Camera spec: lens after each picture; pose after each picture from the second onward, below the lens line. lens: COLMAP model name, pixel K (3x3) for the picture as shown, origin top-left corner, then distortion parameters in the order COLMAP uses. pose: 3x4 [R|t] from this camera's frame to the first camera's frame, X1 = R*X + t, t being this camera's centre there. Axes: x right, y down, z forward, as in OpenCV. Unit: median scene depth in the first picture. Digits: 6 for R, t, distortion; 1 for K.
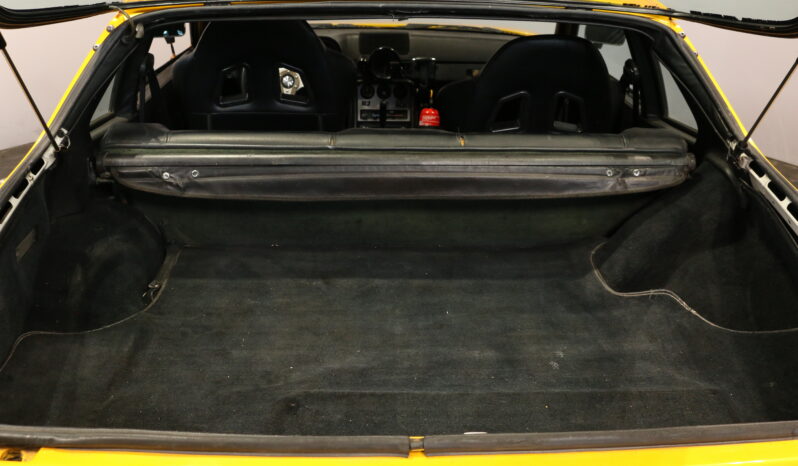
lens RADIAL K [[753.0, 0, 399.0], [0, 753.0, 233.0], [0, 0, 1]] dist [-0.141649, 0.164178]
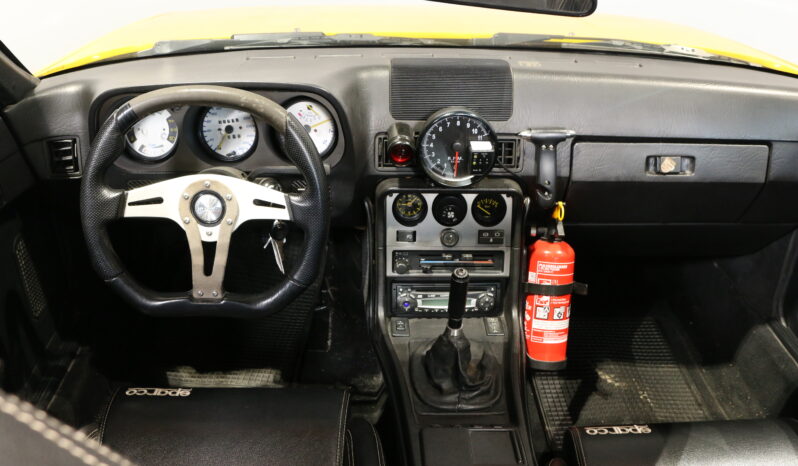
lens RADIAL K [[753.0, 0, 399.0], [0, 753.0, 233.0], [0, 0, 1]] dist [-0.141649, 0.164178]
pose [[0.999995, 0.002967, 0.000677, -0.048300], [-0.003010, 0.997123, 0.075738, -0.206359], [-0.000450, -0.075740, 0.997128, 0.581747]]
